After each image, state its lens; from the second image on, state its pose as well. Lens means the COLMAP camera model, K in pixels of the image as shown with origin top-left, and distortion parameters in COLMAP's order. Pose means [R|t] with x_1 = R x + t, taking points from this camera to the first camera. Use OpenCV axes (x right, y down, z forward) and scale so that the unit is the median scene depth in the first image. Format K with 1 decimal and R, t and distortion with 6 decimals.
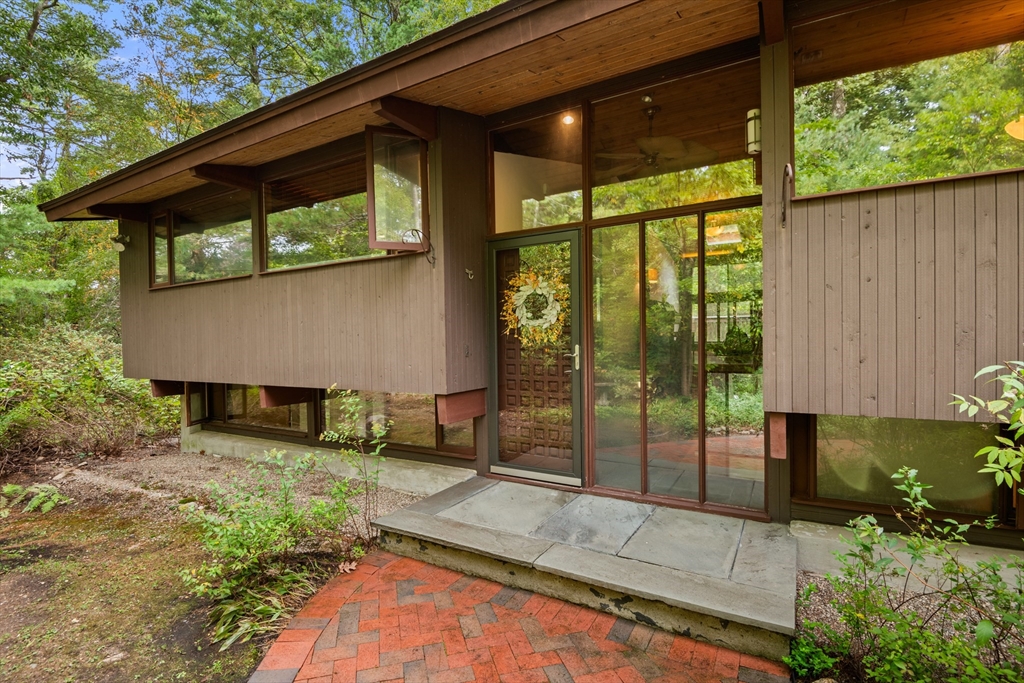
lens RADIAL K [[473.6, 0, 513.0], [0, 473.6, 346.3], [0, 0, 1]] dist [-0.008851, -0.003559]
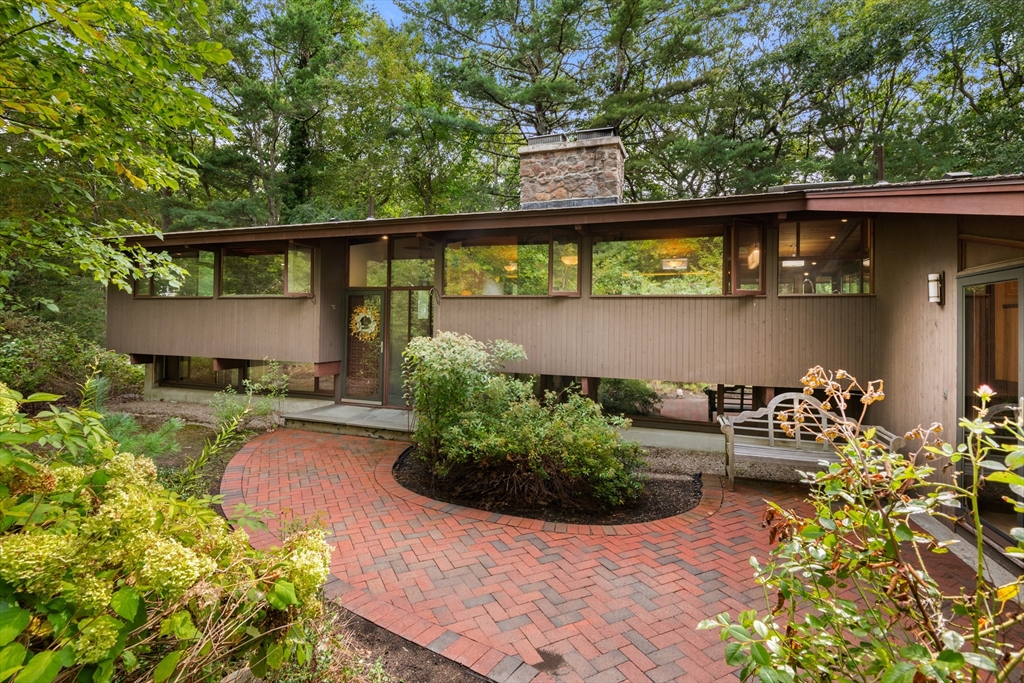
lens RADIAL K [[473.6, 0, 510.8], [0, 473.6, 323.5], [0, 0, 1]] dist [-0.008851, -0.003559]
pose [[0.981482, 0.039881, 0.187358, 0.285343], [-0.035325, 0.998995, -0.027597, -0.044026], [-0.188270, 0.020467, 0.981904, -1.198311]]
